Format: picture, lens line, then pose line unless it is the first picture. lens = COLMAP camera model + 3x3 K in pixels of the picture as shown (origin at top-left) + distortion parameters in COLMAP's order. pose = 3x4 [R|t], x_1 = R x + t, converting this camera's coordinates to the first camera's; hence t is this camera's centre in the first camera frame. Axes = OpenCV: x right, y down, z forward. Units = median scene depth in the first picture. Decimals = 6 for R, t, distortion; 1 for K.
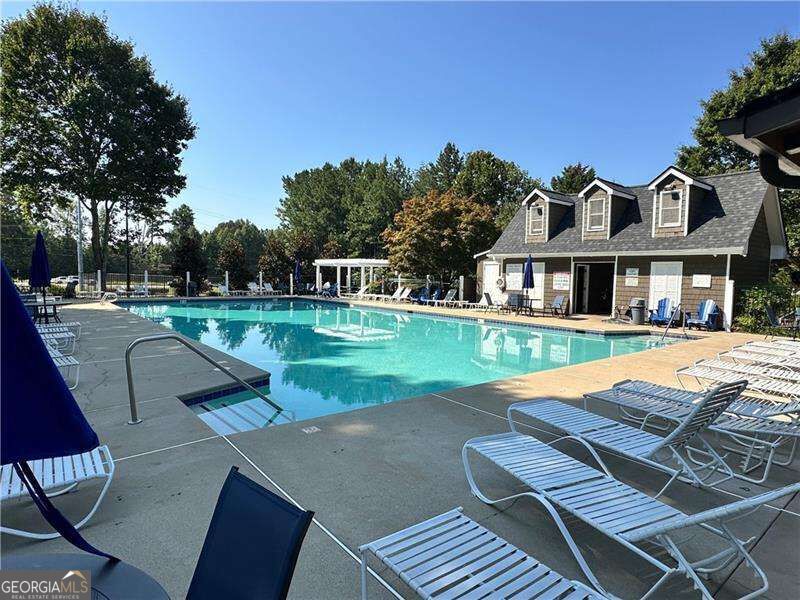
lens RADIAL K [[467.0, 0, 400.0], [0, 467.0, 300.0], [0, 0, 1]] dist [0.004647, 0.001190]
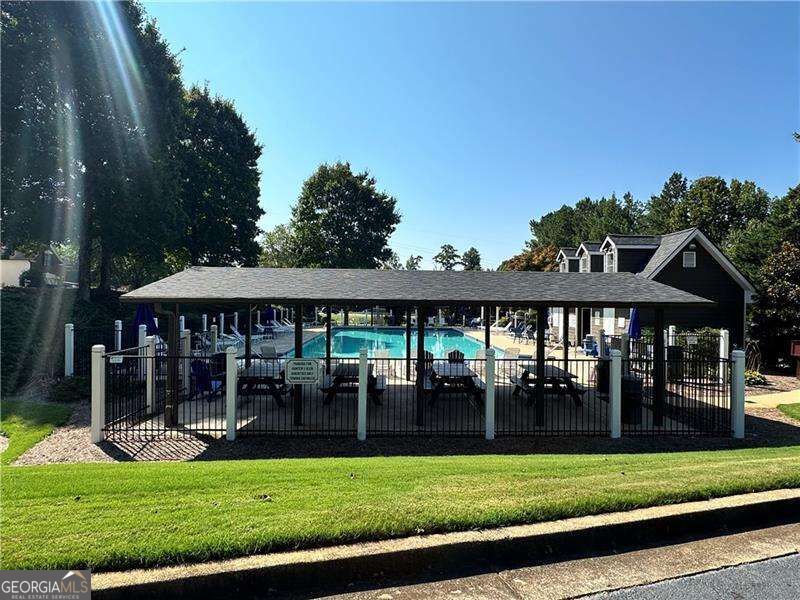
lens RADIAL K [[467.0, 0, 400.0], [0, 467.0, 300.0], [0, 0, 1]] dist [0.004647, 0.001190]
pose [[0.791768, -0.009467, -0.610748, 0.230501], [-0.029116, 0.998158, -0.053217, -0.004202], [0.610127, 0.059918, 0.790035, -0.092708]]
